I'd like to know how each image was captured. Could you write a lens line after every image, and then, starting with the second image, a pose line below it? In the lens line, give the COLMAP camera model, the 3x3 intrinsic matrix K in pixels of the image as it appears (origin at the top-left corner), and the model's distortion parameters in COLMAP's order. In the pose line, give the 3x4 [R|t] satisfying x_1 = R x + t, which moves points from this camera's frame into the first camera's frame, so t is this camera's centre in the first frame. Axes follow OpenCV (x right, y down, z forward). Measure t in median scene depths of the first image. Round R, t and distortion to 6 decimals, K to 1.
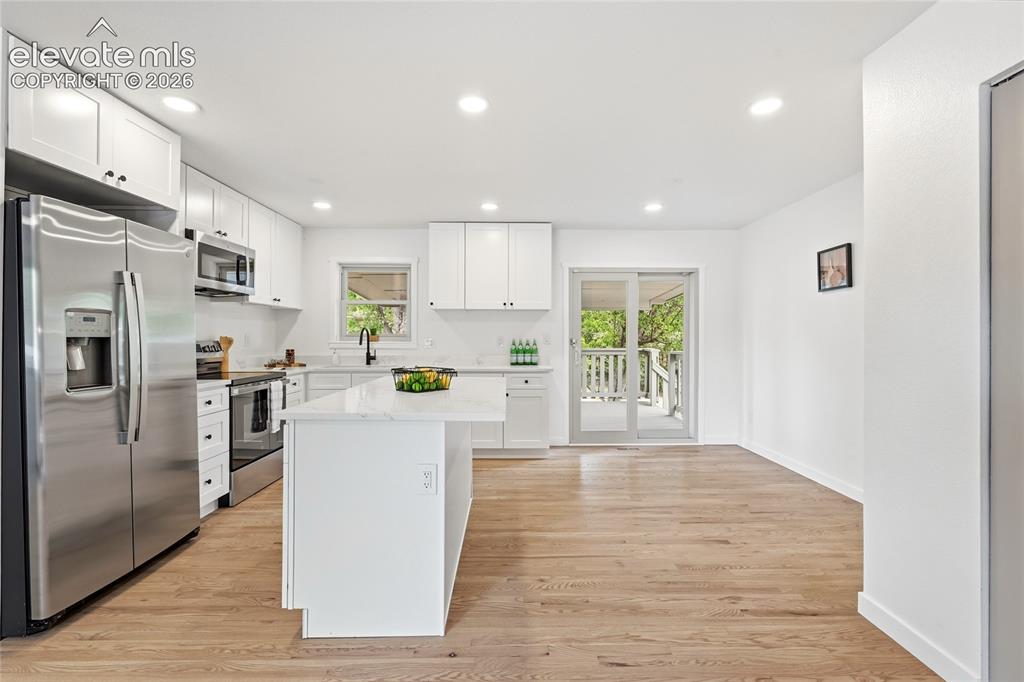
lens RADIAL K [[454.3, 0, 515.0], [0, 454.3, 336.7], [0, 0, 1]] dist [-0.000463, -0.000013]
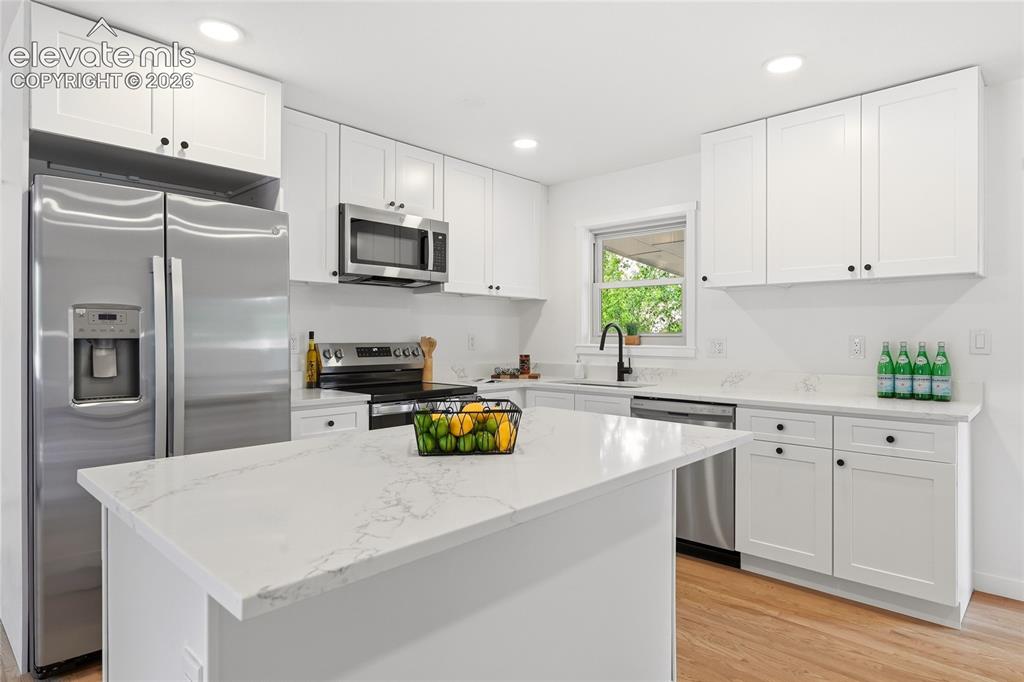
lens RADIAL K [[578.8, 0, 512.8], [0, 578.8, 335.7], [0, 0, 1]] dist [0.000249, 0.000497]
pose [[0.720701, -0.002000, -0.693243, 0.171851], [0.000496, 0.999997, -0.002370, -0.000630], [0.693246, 0.001365, 0.720700, 0.388751]]
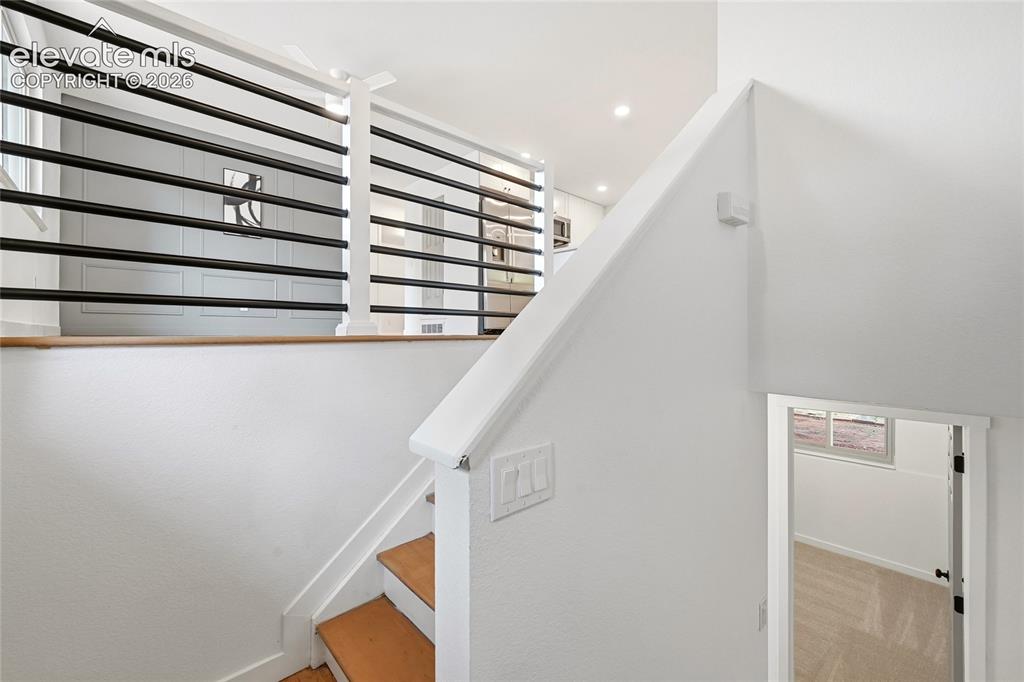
lens RADIAL K [[416.3, 0, 512.0], [0, 416.3, 341.0], [0, 0, 1]] dist [-0.000570, -0.000059]
pose [[0.673565, 0.008775, -0.739076, 0.597513], [-0.000320, 0.999933, 0.011580, 0.316551], [0.739128, -0.007563, 0.673522, -0.405044]]
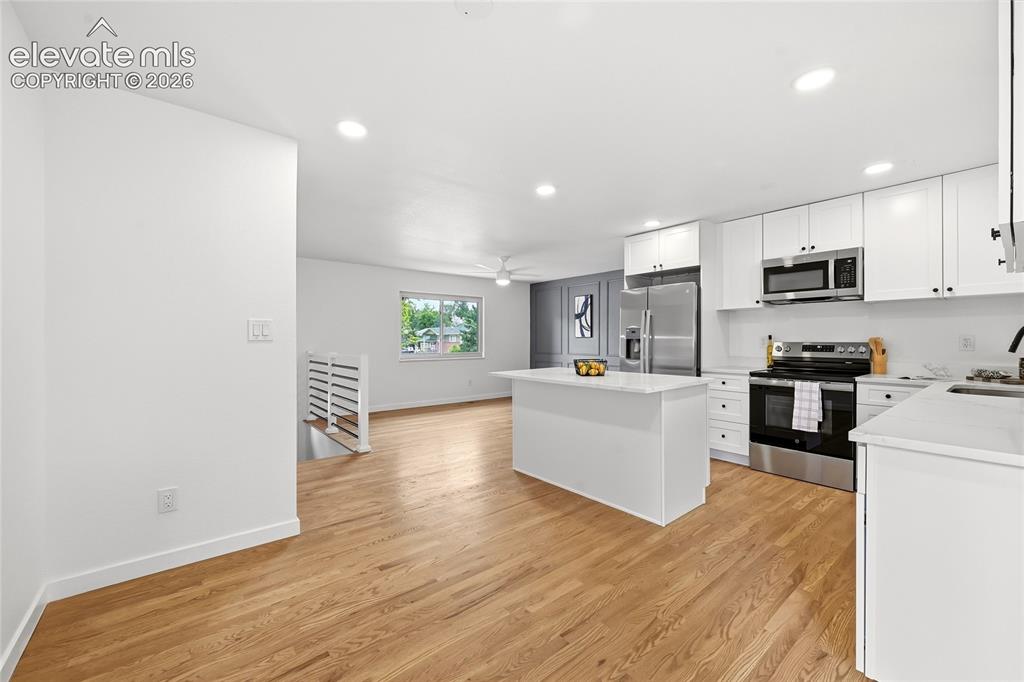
lens RADIAL K [[402.9, 0, 514.4], [0, 402.9, 339.7], [0, 0, 1]] dist [-0.013307, 0.000033]
pose [[-0.783041, -0.000909, -0.621970, 0.516945], [-0.000287, 0.999999, -0.001100, 0.004301], [0.621971, -0.000683, -0.783040, 1.222611]]
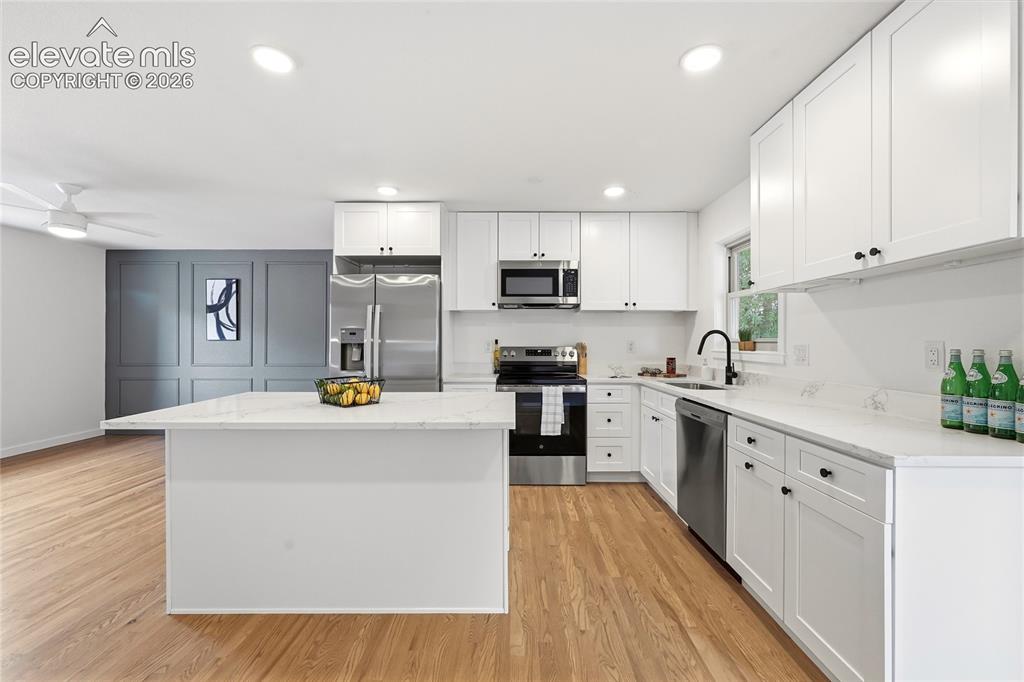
lens RADIAL K [[416.3, 0, 512.0], [0, 416.3, 341.0], [0, 0, 1]] dist [-0.000570, -0.000059]
pose [[-0.019449, -0.004970, -0.999798, 0.395900], [-0.000381, 0.999988, -0.004963, 0.000006], [0.999811, 0.000284, -0.019451, 0.875614]]
